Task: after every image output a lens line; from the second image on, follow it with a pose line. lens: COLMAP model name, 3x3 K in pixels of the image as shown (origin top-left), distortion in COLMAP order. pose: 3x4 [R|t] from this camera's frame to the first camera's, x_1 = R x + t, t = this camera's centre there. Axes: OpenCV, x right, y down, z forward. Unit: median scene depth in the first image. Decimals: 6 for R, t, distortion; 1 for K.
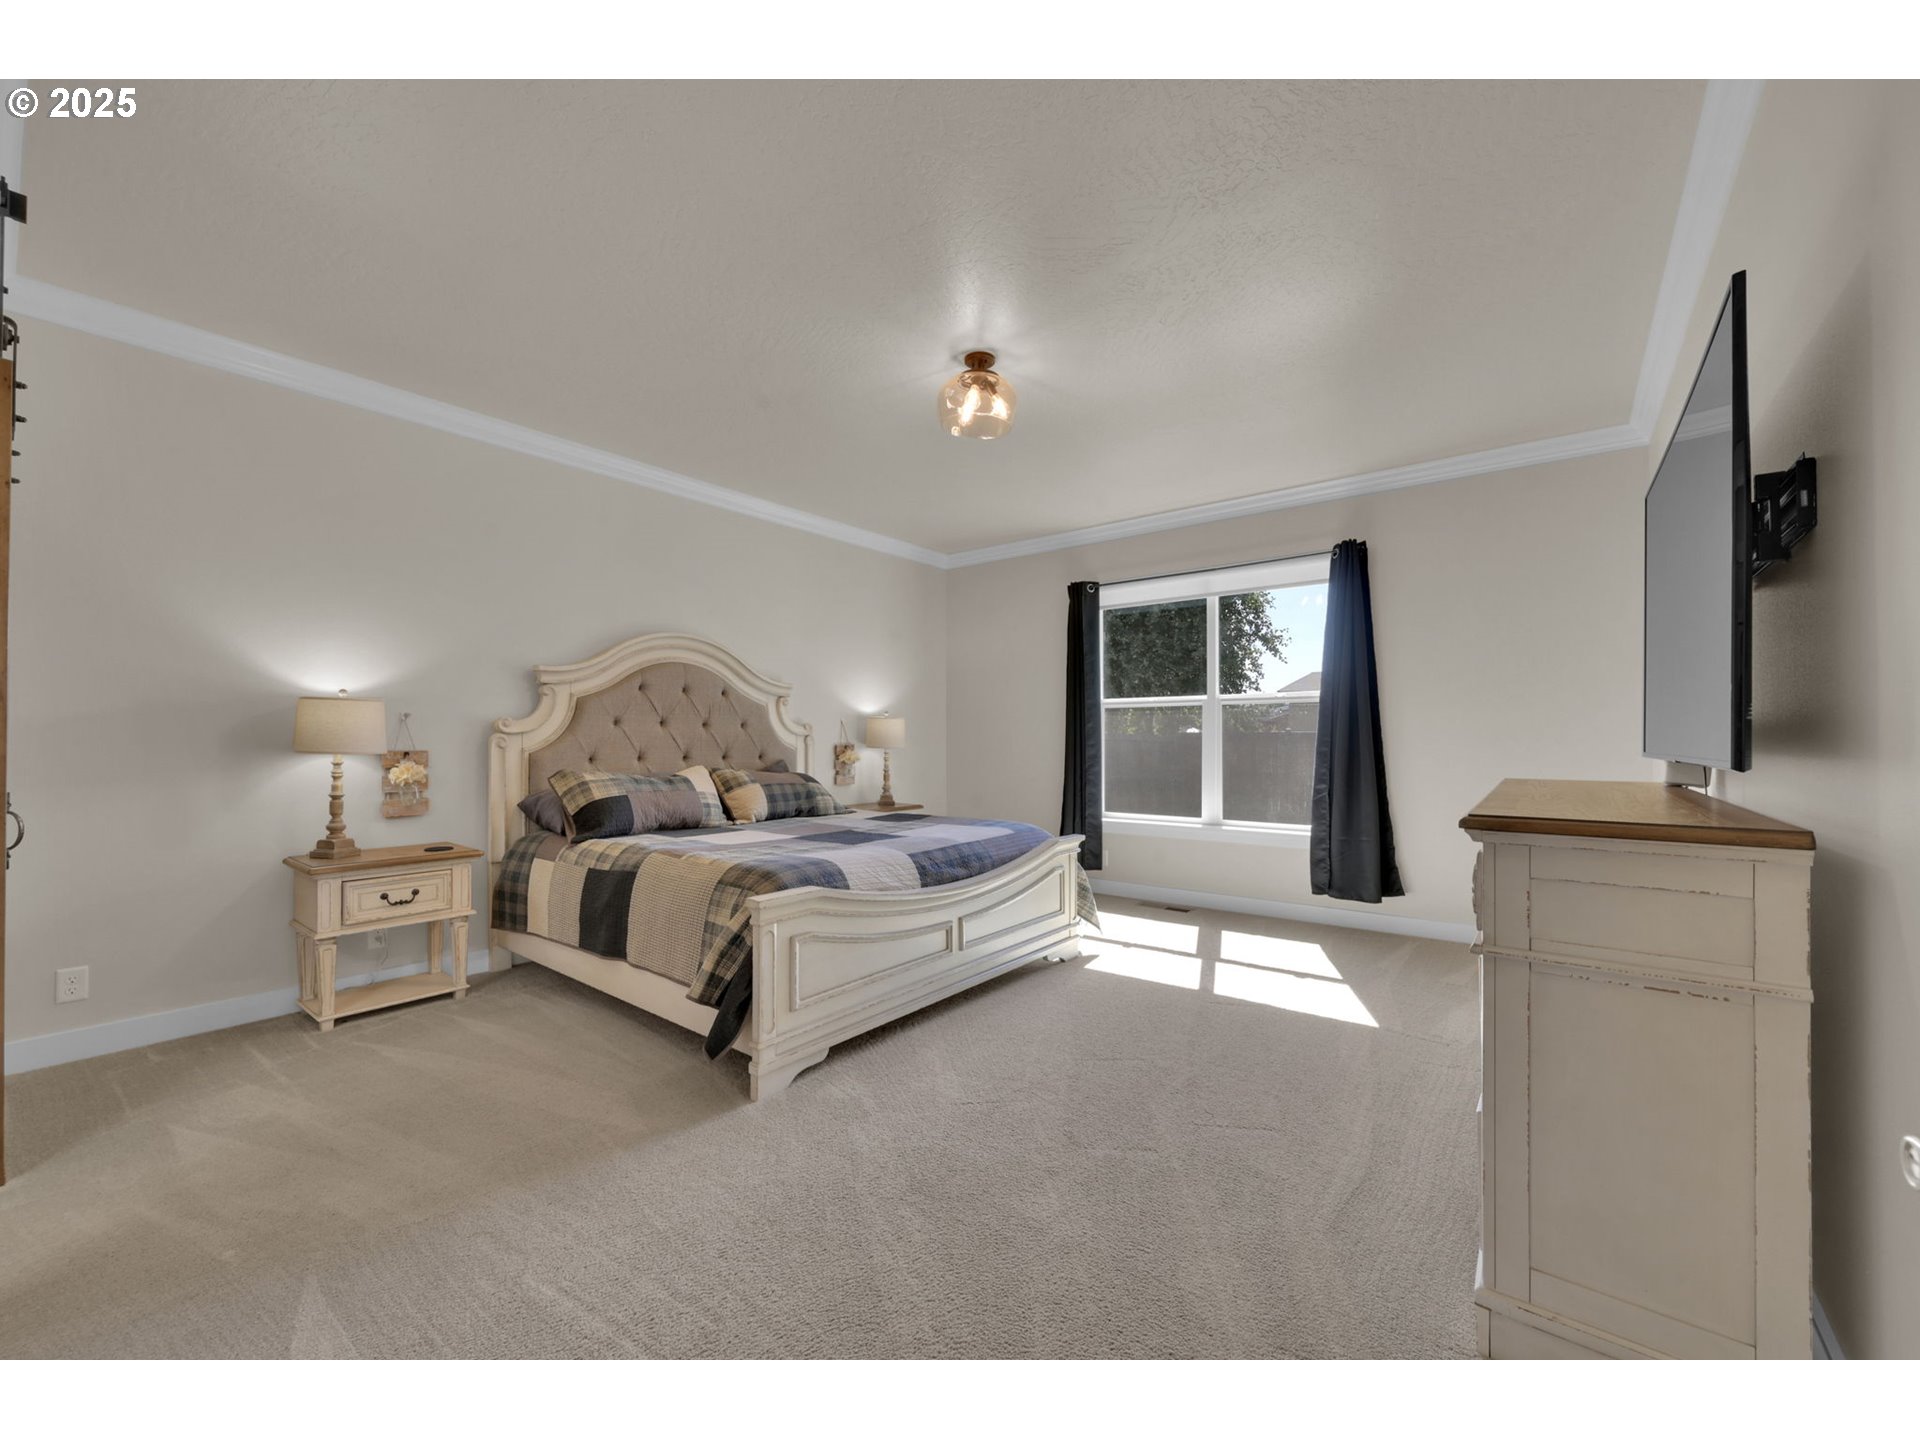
lens RADIAL K [[786.6, 0, 953.1], [0, 786.6, 729.2], [0, 0, 1]] dist [-0.000764, -0.000283]
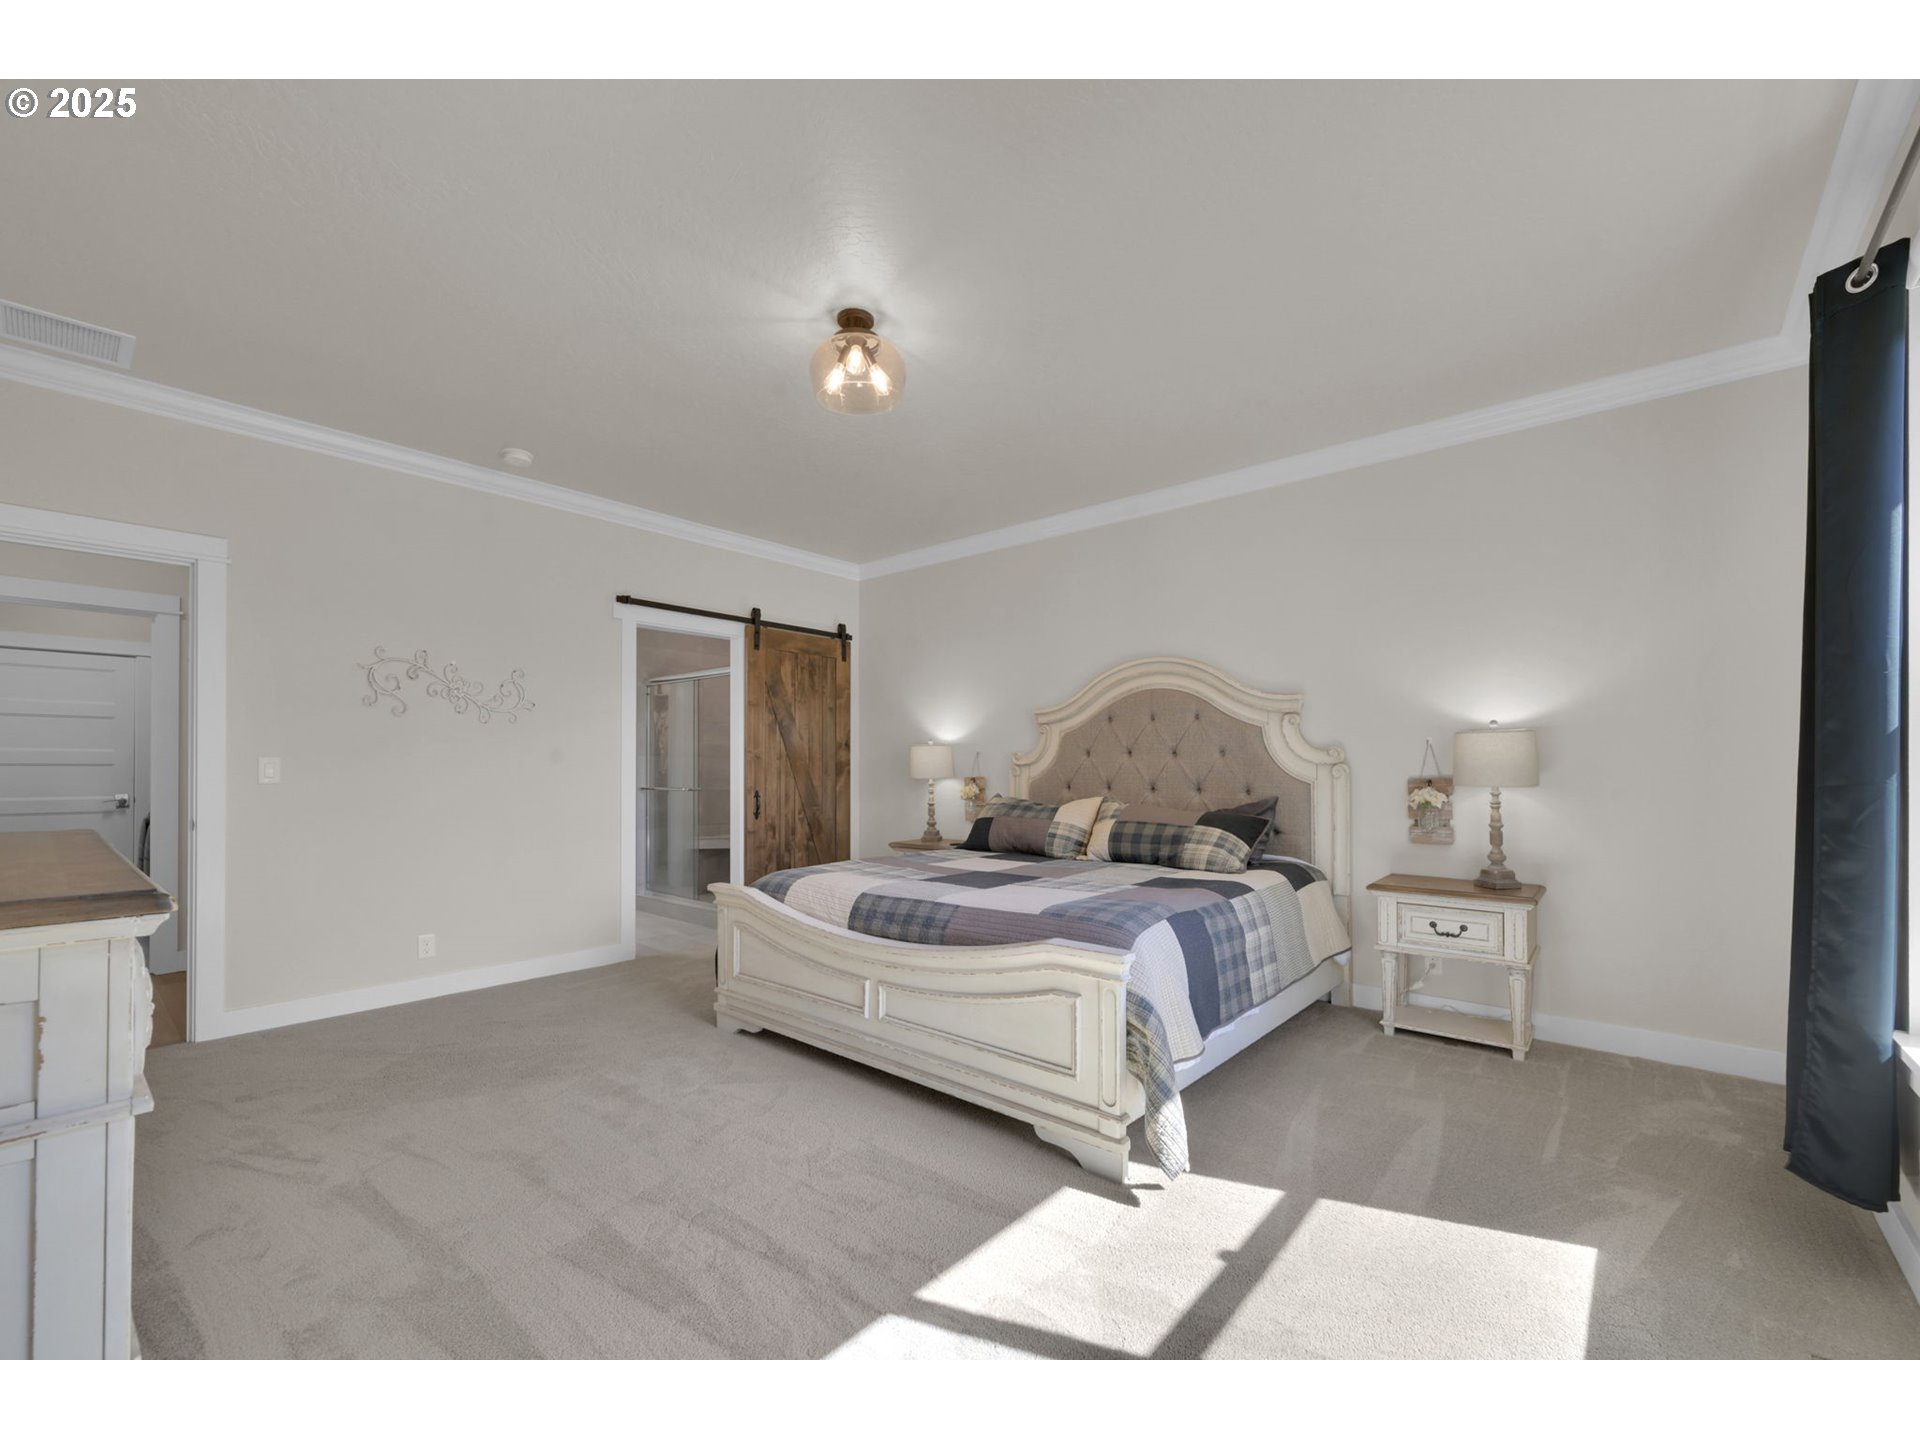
lens RADIAL K [[792.7, 0, 958.7], [0, 792.7, 750.6], [0, 0, 1]] dist [-0.000275, -0.000060]
pose [[-0.059061, -0.024513, -0.997953, 0.604541], [0.012685, 0.999599, -0.025304, 0.010888], [0.998174, -0.014154, -0.058727, 0.802058]]
